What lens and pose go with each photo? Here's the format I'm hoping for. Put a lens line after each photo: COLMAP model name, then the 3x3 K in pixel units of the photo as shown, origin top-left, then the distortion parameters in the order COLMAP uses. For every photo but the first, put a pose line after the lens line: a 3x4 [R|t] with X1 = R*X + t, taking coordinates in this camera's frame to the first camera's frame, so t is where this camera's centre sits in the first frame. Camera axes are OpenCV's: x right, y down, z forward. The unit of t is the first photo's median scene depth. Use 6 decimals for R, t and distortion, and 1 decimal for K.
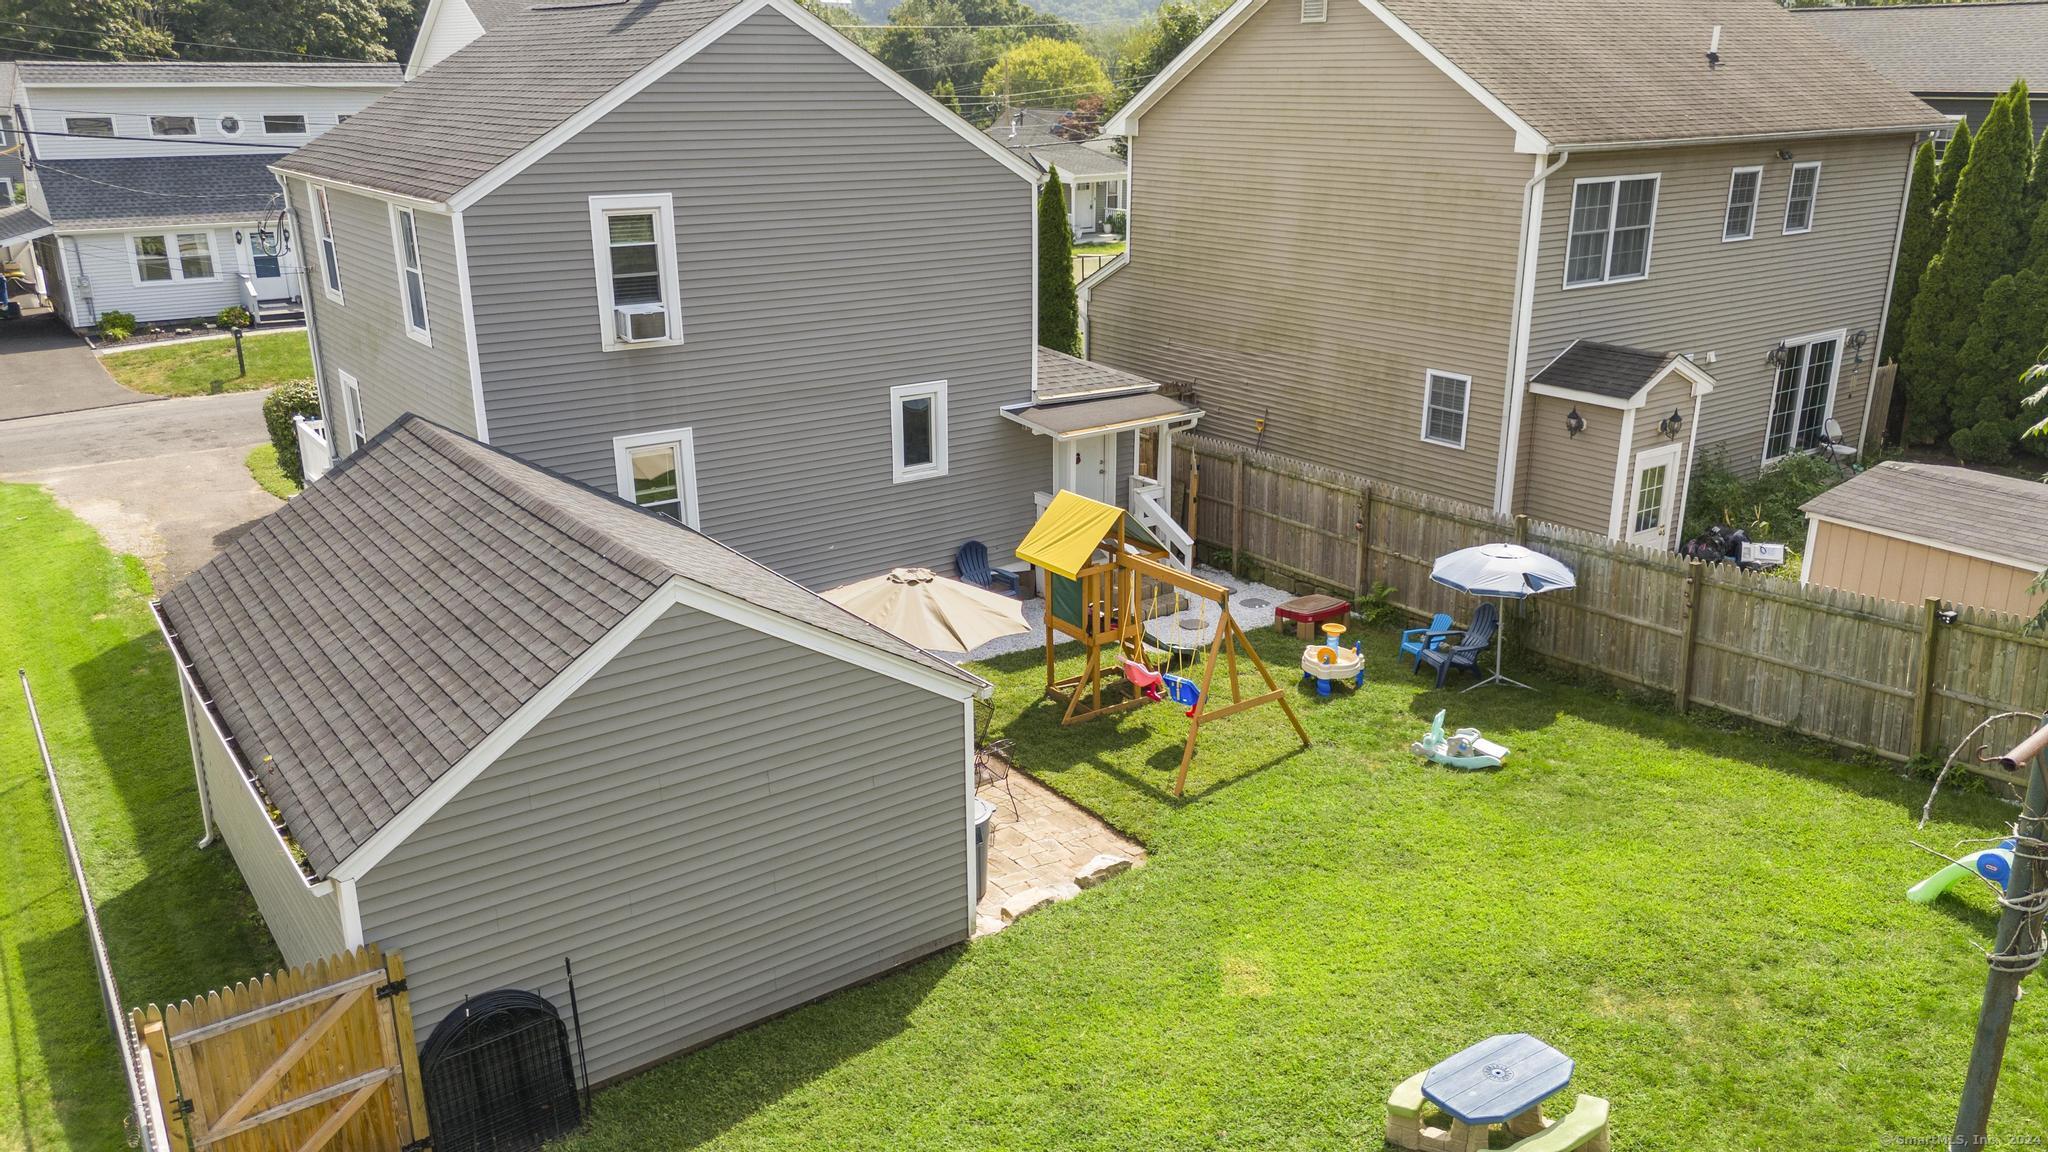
lens RADIAL K [[1515.6, 0, 1037.1], [0, 1515.6, 579.6], [0, 0, 1]] dist [0.066280, -0.057854]
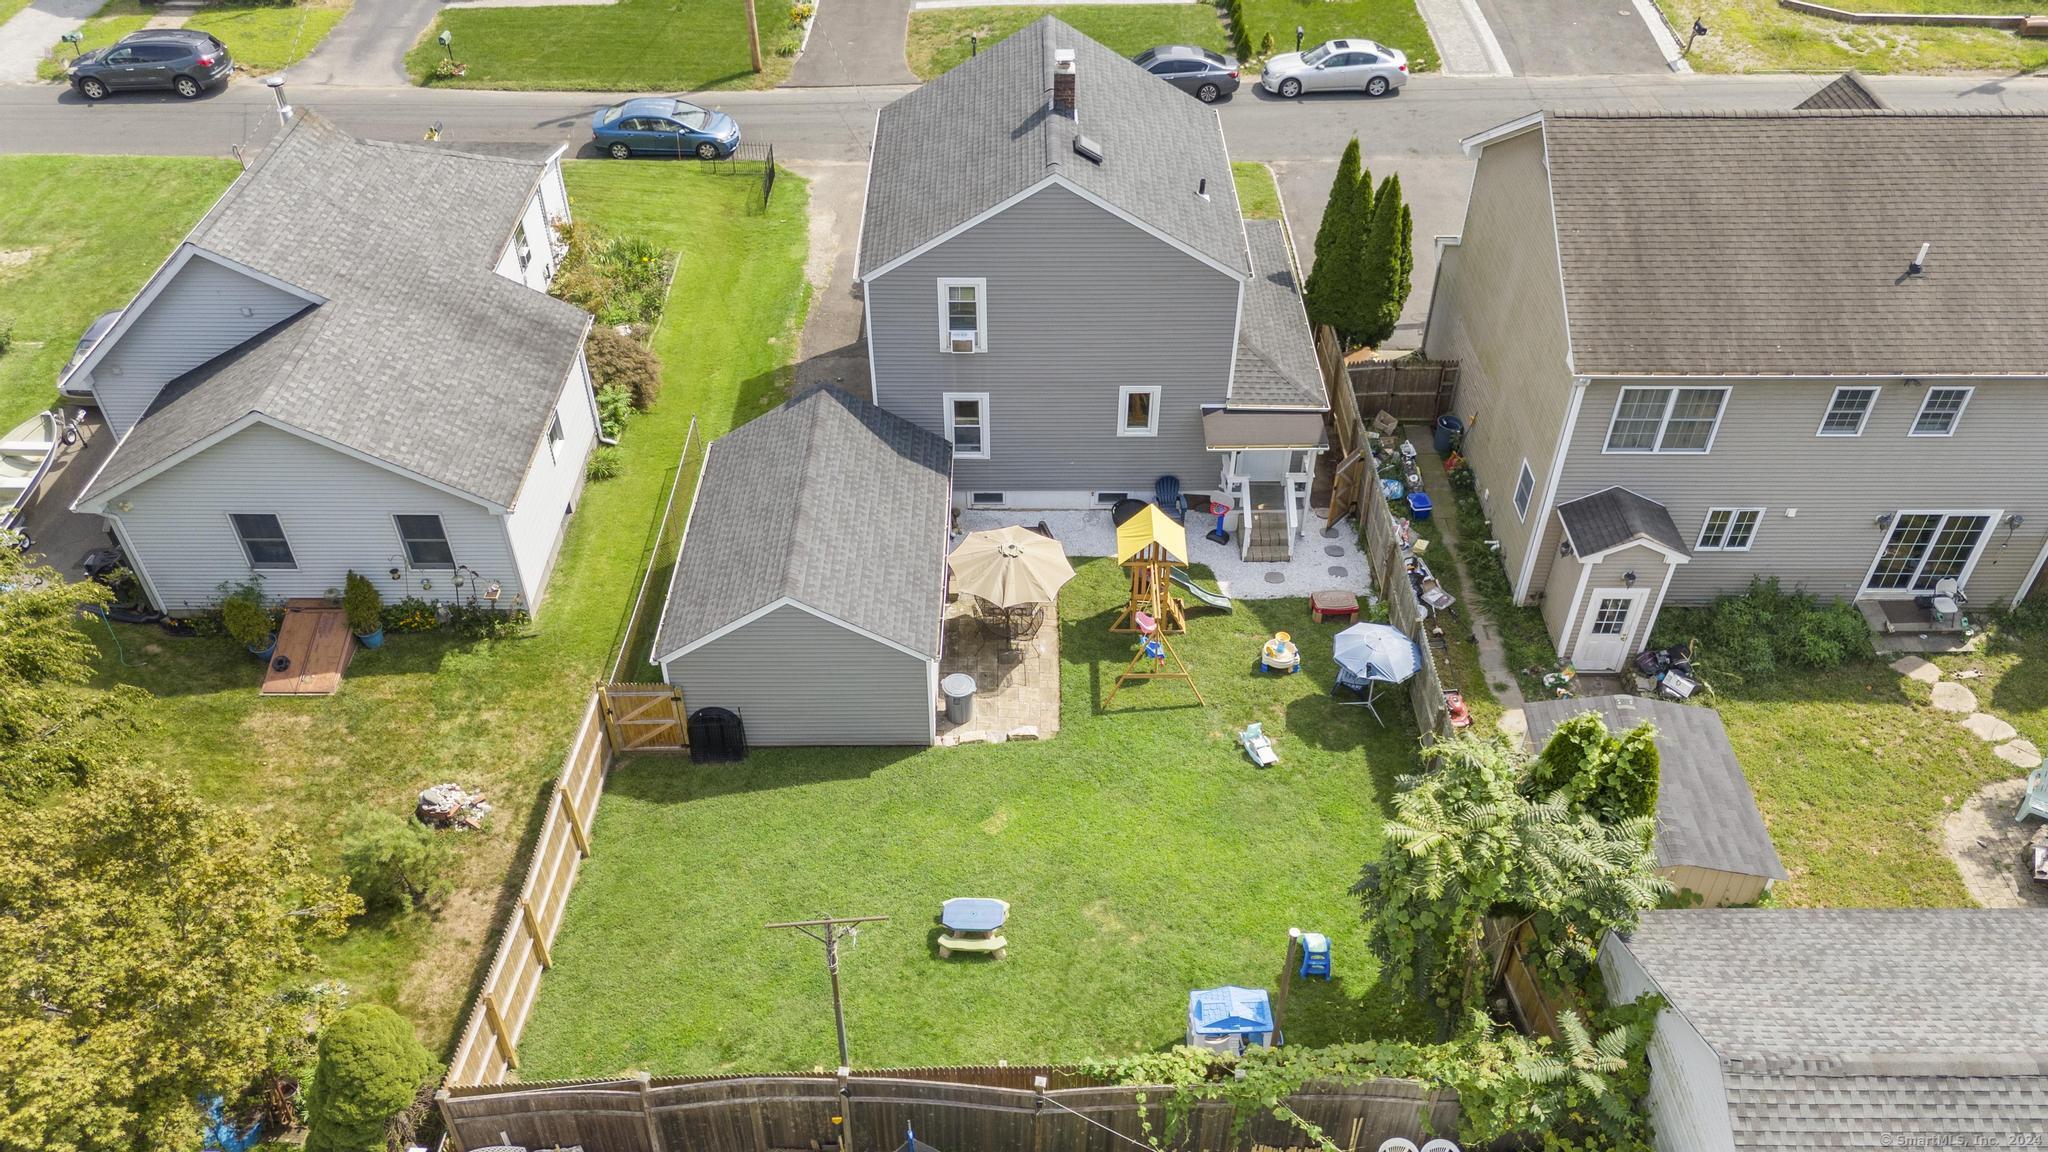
lens RADIAL K [[1515.6, 0, 1037.1], [0, 1515.6, 579.6], [0, 0, 1]] dist [0.066280, -0.057854]
pose [[0.814091, 0.384587, -0.435142, 0.705188], [-0.194225, 0.886451, 0.420096, -0.694387], [0.547296, -0.257481, 0.796348, -0.450688]]
